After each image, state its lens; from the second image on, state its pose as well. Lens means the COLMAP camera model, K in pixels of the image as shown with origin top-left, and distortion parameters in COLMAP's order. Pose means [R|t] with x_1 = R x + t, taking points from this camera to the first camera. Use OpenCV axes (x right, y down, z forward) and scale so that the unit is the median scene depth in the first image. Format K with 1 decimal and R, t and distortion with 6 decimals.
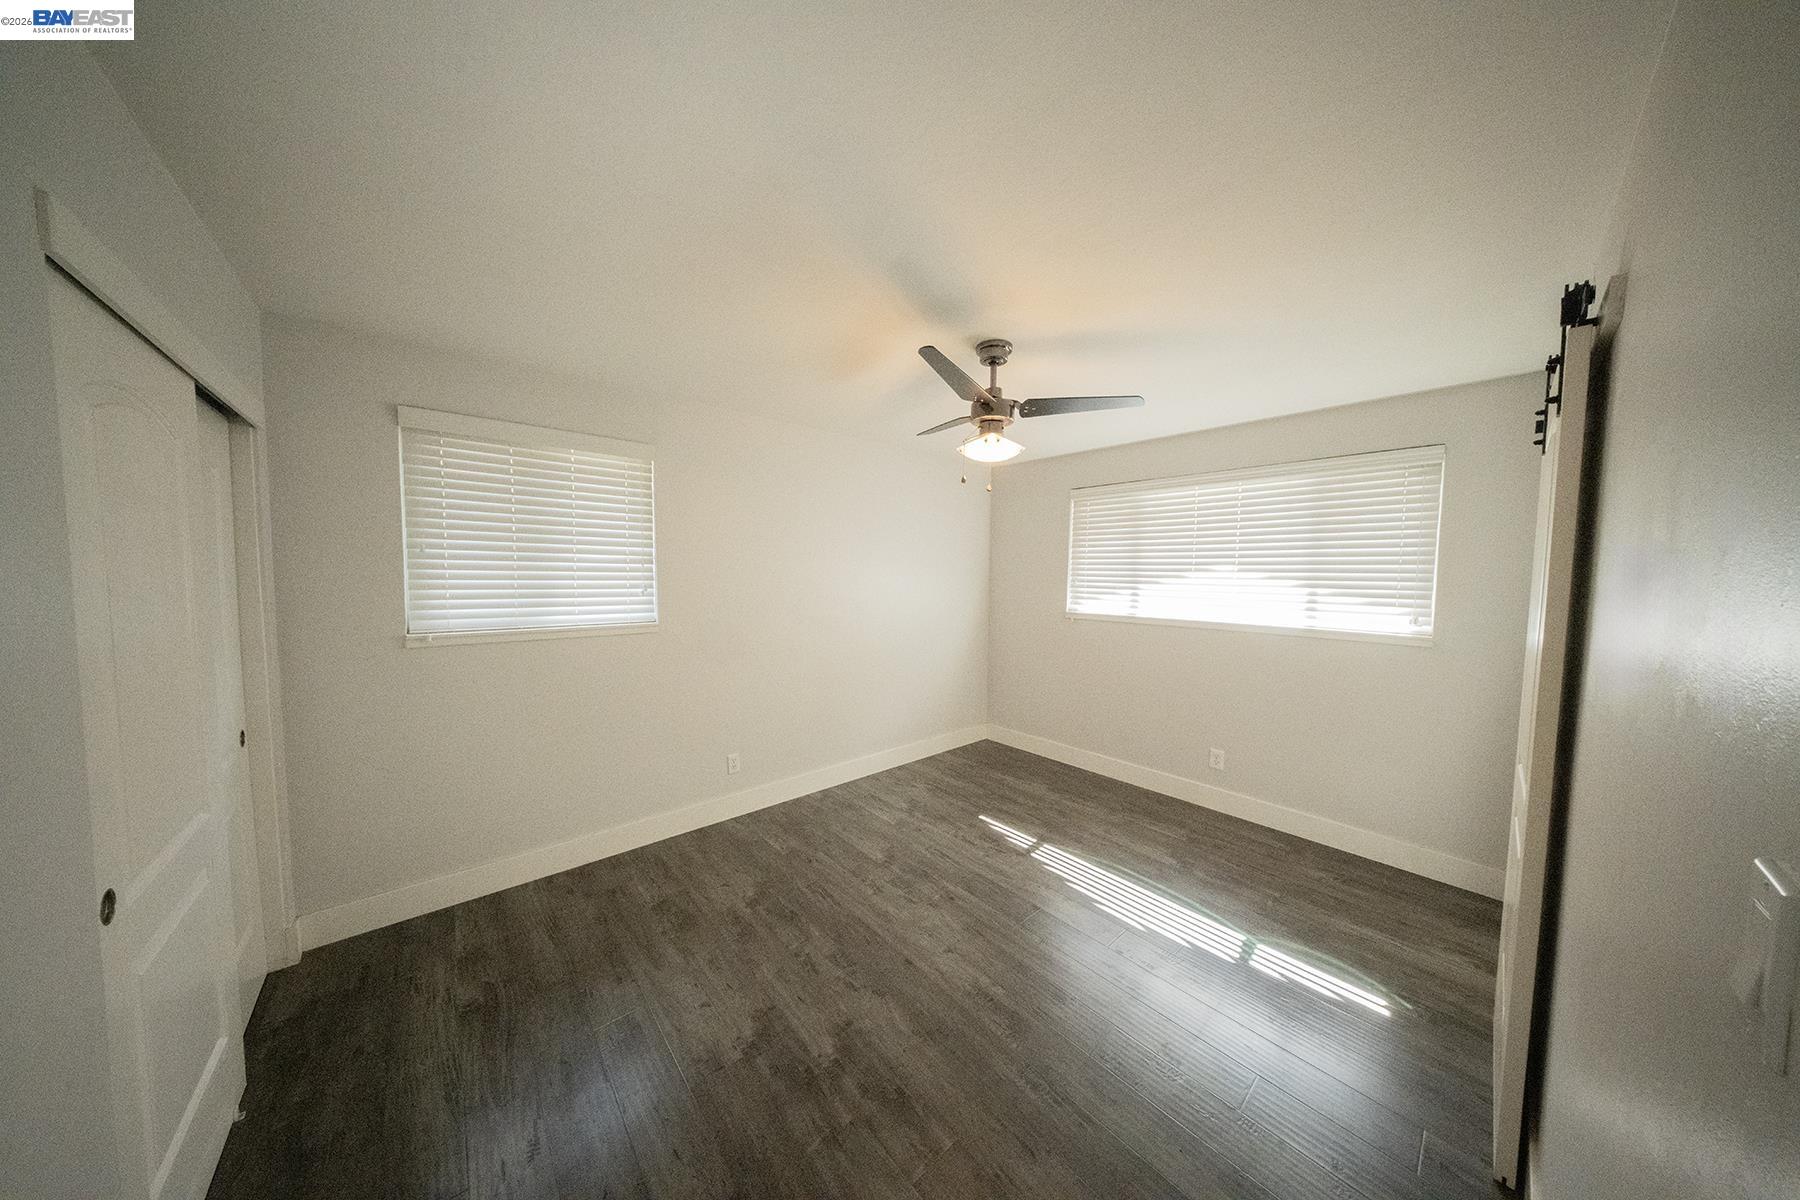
lens RADIAL K [[528.9, 0, 894.7], [0, 528.9, 602.0], [0, 0, 1]] dist [-0.001106, -0.000098]
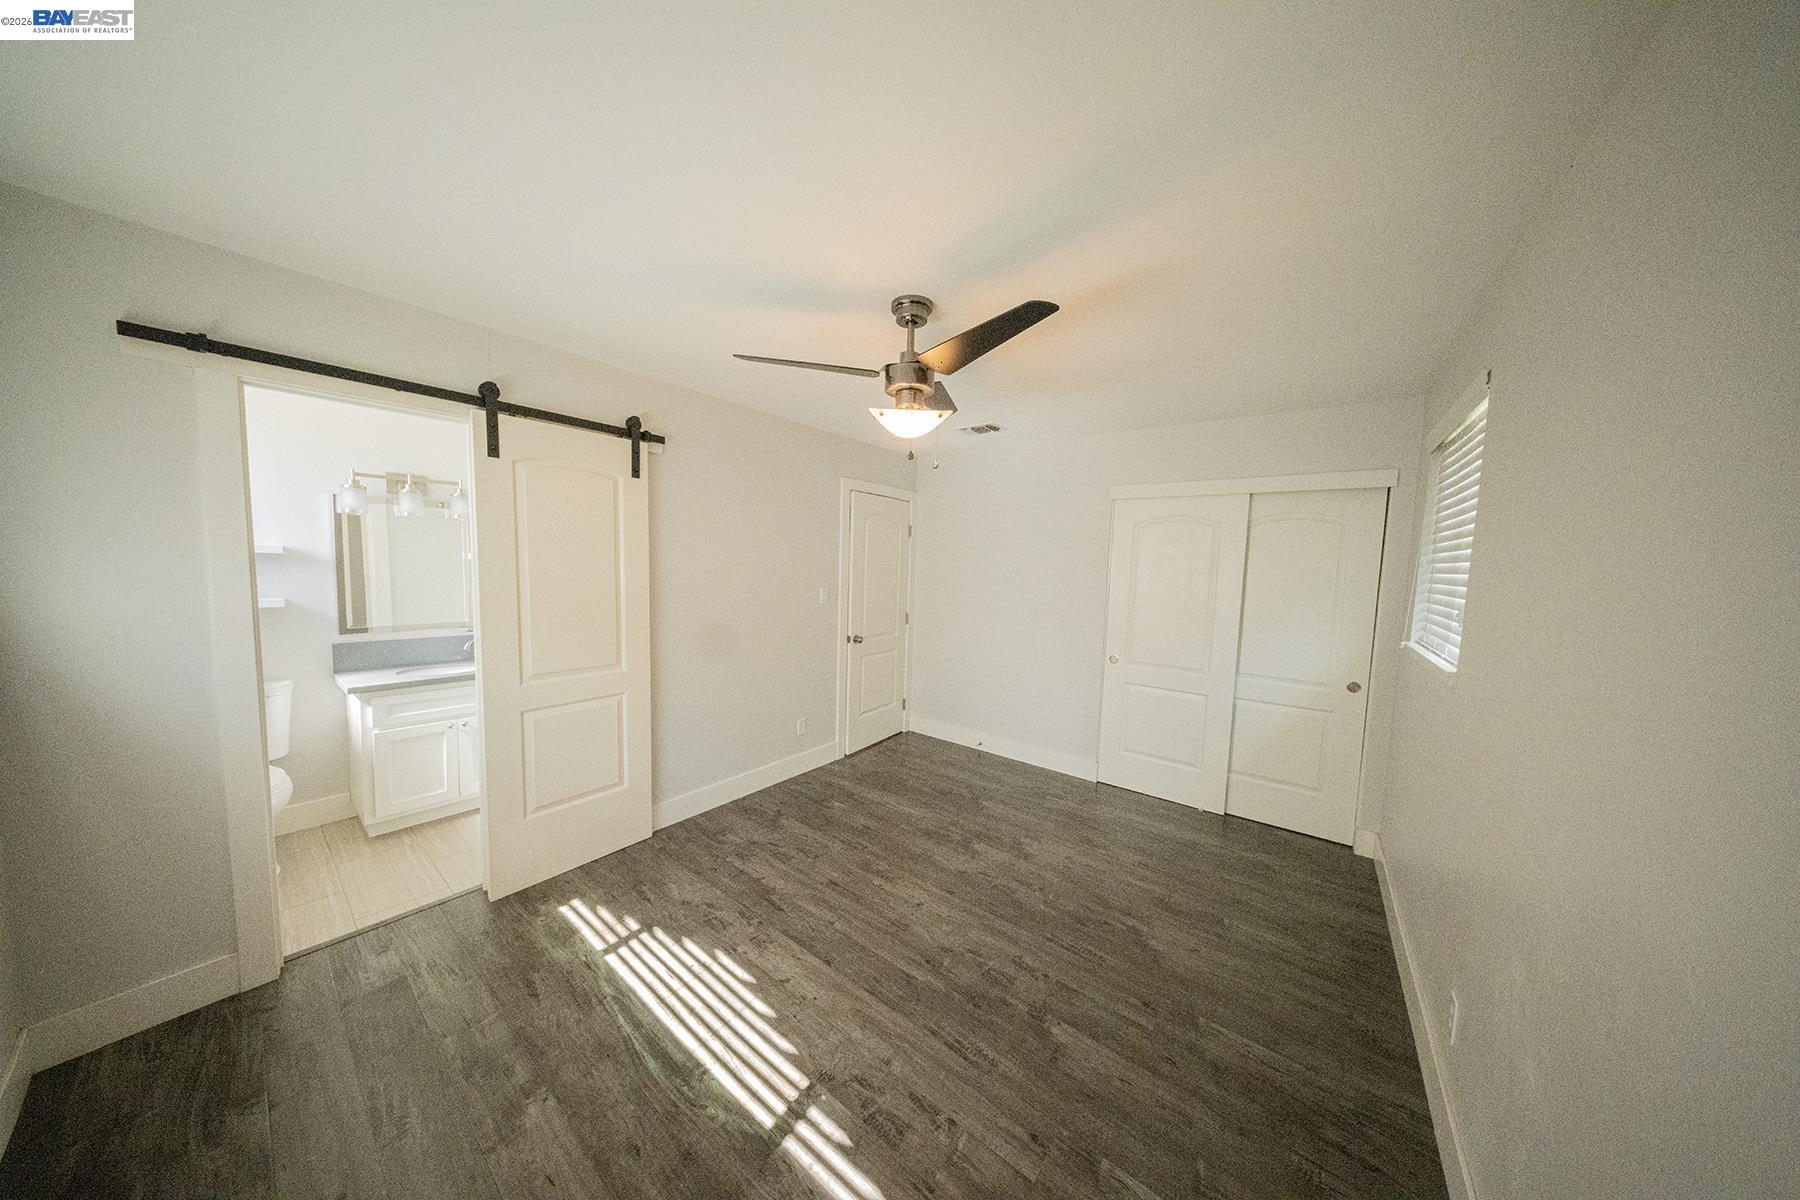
lens RADIAL K [[528.9, 0, 894.7], [0, 528.9, 602.0], [0, 0, 1]] dist [-0.001106, -0.000098]
pose [[-0.980091, -0.026975, -0.196709, 0.329657], [-0.052767, 0.990488, 0.127081, -0.094137], [0.191410, 0.134931, -0.972191, 1.676696]]
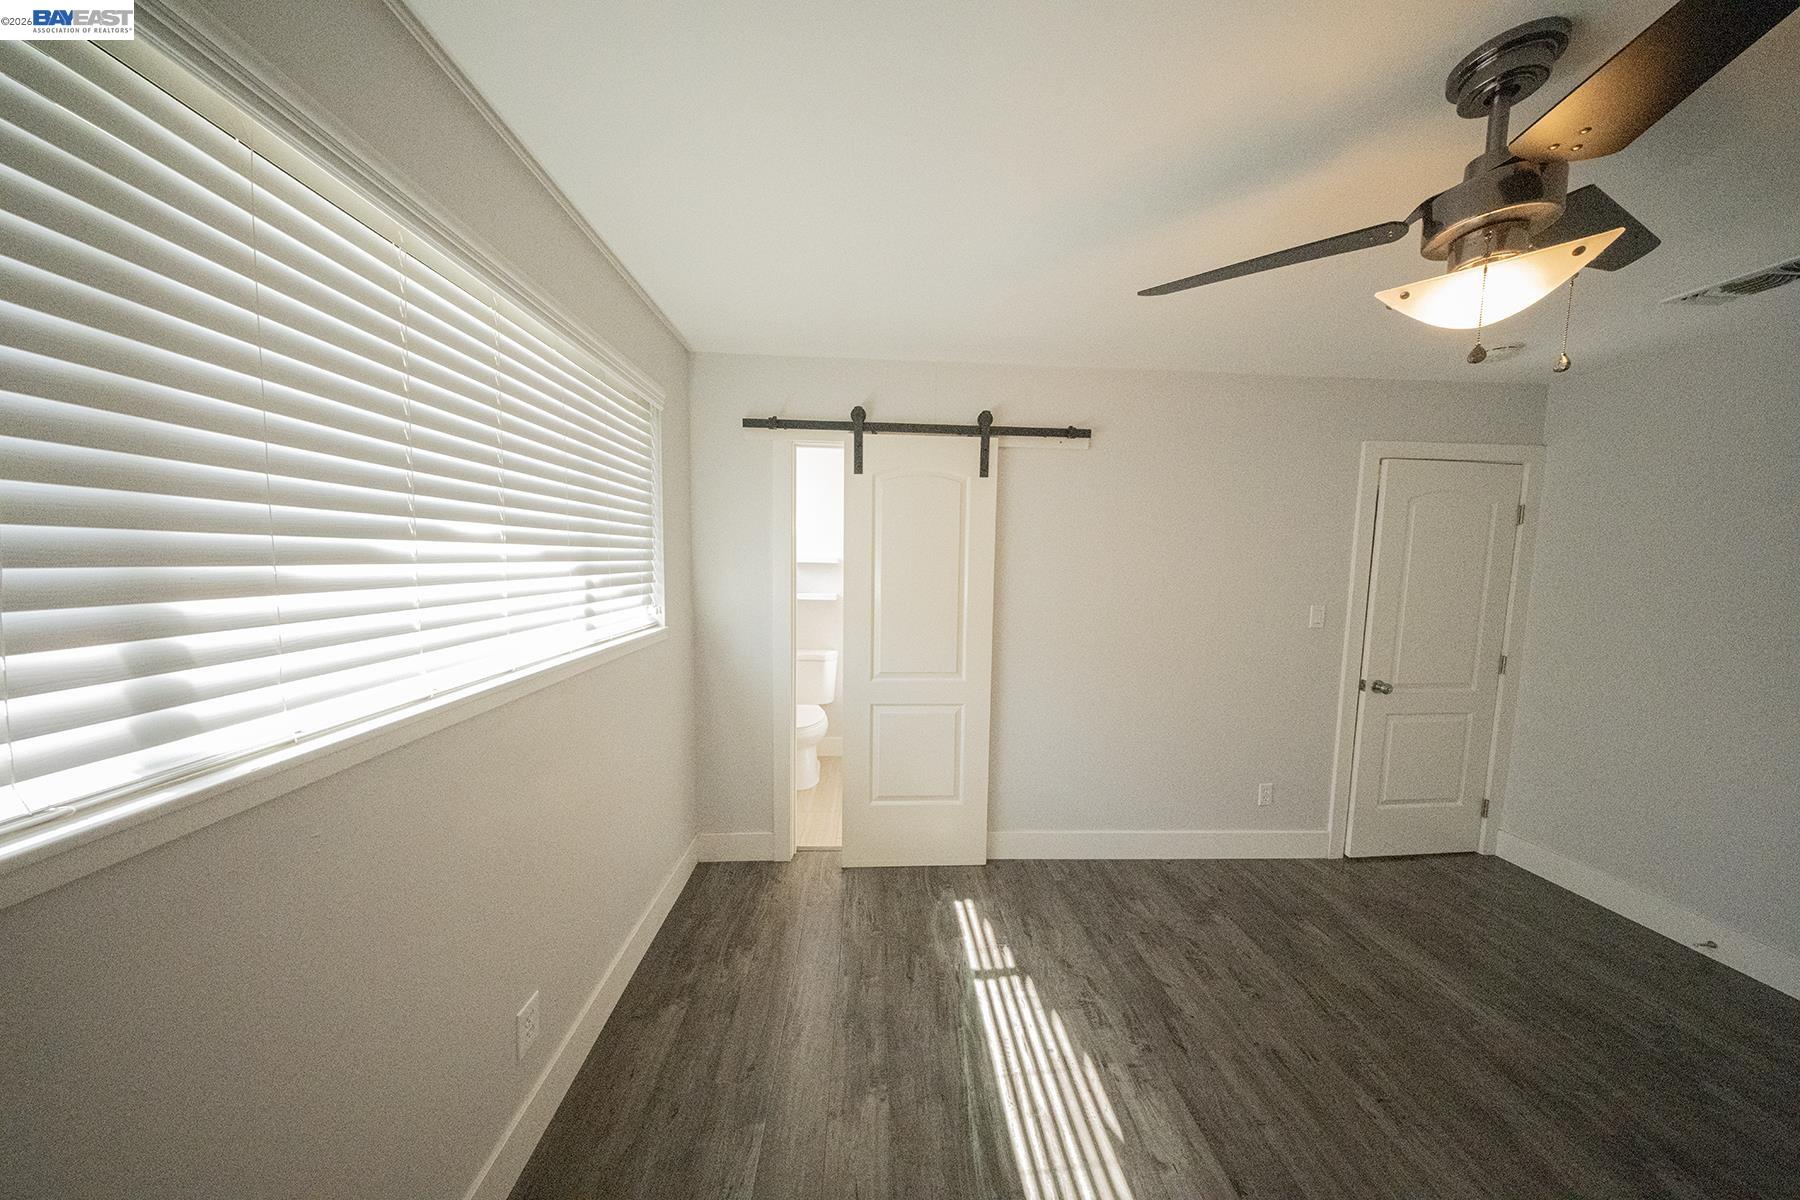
lens RADIAL K [[528.9, 0, 894.7], [0, 528.9, 602.0], [0, 0, 1]] dist [-0.001106, -0.000098]
pose [[-0.785651, -0.079047, 0.613600, 0.248922], [0.005839, 0.990812, 0.135117, -0.085310], [-0.618643, 0.109738, -0.777971, 1.498467]]
